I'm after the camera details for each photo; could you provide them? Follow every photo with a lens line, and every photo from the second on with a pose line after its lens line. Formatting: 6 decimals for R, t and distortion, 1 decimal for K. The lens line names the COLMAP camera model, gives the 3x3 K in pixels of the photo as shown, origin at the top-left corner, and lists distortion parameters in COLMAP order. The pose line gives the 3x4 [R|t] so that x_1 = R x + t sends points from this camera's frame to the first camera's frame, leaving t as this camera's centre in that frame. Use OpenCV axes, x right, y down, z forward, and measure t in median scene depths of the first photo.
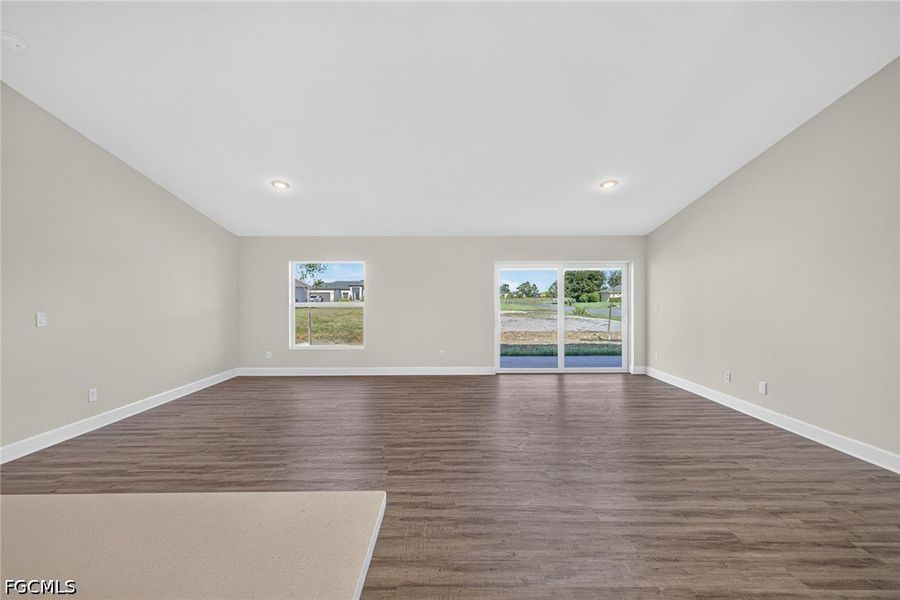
lens RADIAL K [[387.8, 0, 448.7], [0, 387.8, 303.4], [0, 0, 1]] dist [0.013027, -0.000924]
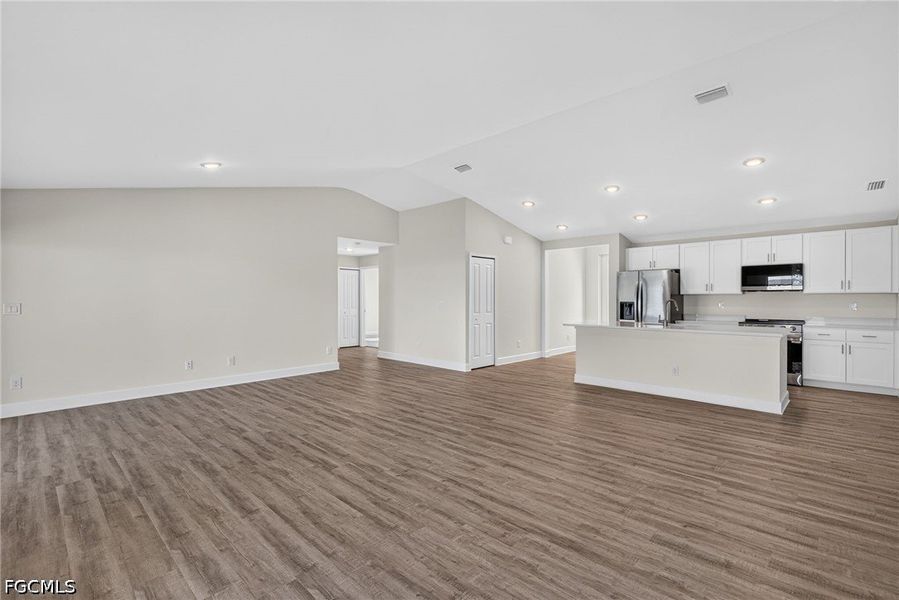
lens RADIAL K [[406.5, 0, 454.4], [0, 406.5, 301.2], [0, 0, 1]] dist [0.011885, -0.000483]
pose [[-0.726119, -0.003384, 0.687561, -0.809941], [0.014430, 0.999693, 0.020160, -0.009770], [-0.687418, 0.024560, -0.725847, 1.651208]]
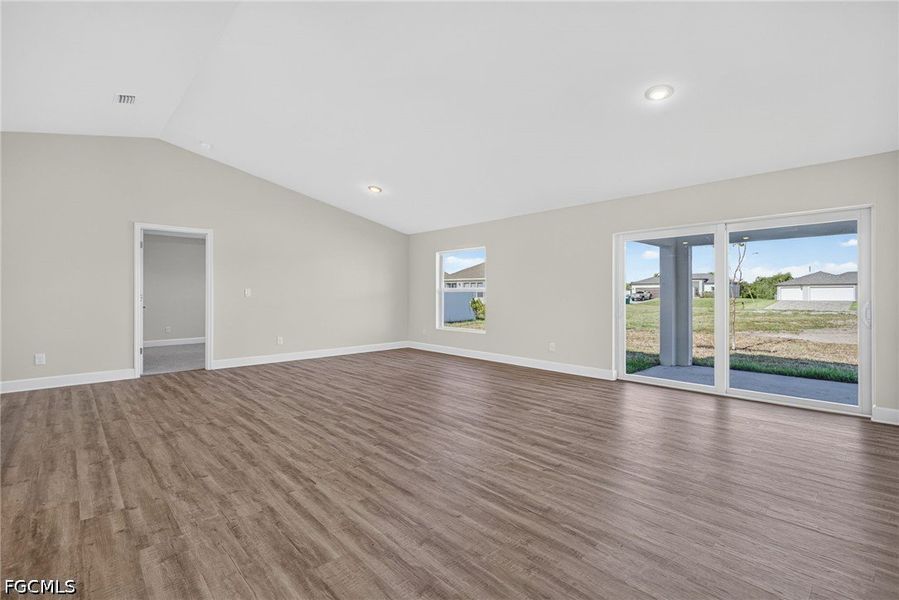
lens RADIAL K [[406.5, 0, 447.0], [0, 406.5, 294.3], [0, 0, 1]] dist [0.011885, -0.000483]
pose [[0.679407, 0.003434, -0.733753, 0.851264], [-0.015358, 0.999837, -0.009542, 0.045900], [0.733601, 0.017752, 0.679349, 0.365396]]
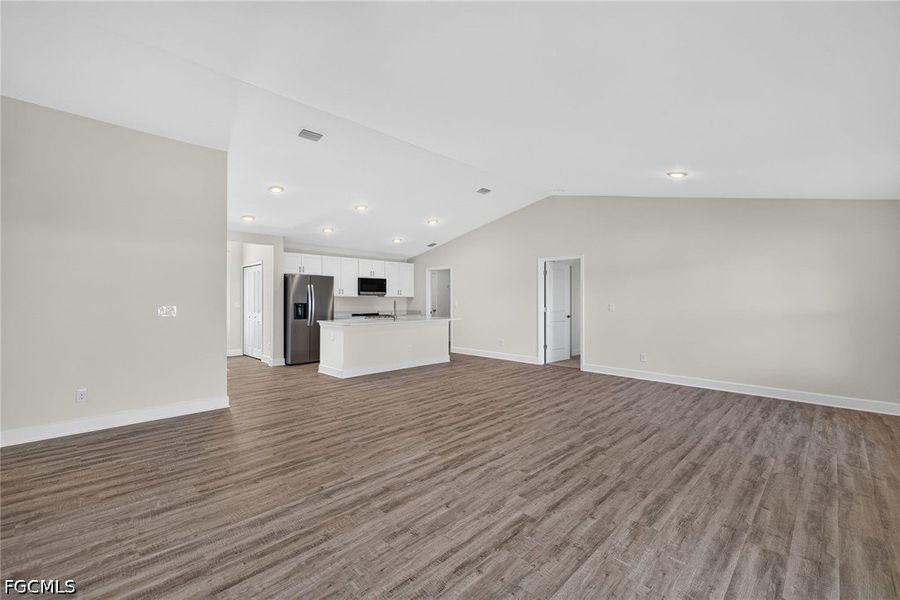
lens RADIAL K [[382.7, 0, 445.8], [0, 382.7, 302.4], [0, 0, 1]] dist [0.006958, -0.000700]
pose [[-0.711105, 0.006586, -0.703055, 0.776778], [-0.013258, 0.999653, 0.022775, -0.012849], [0.702960, 0.025517, -0.710771, 1.604020]]
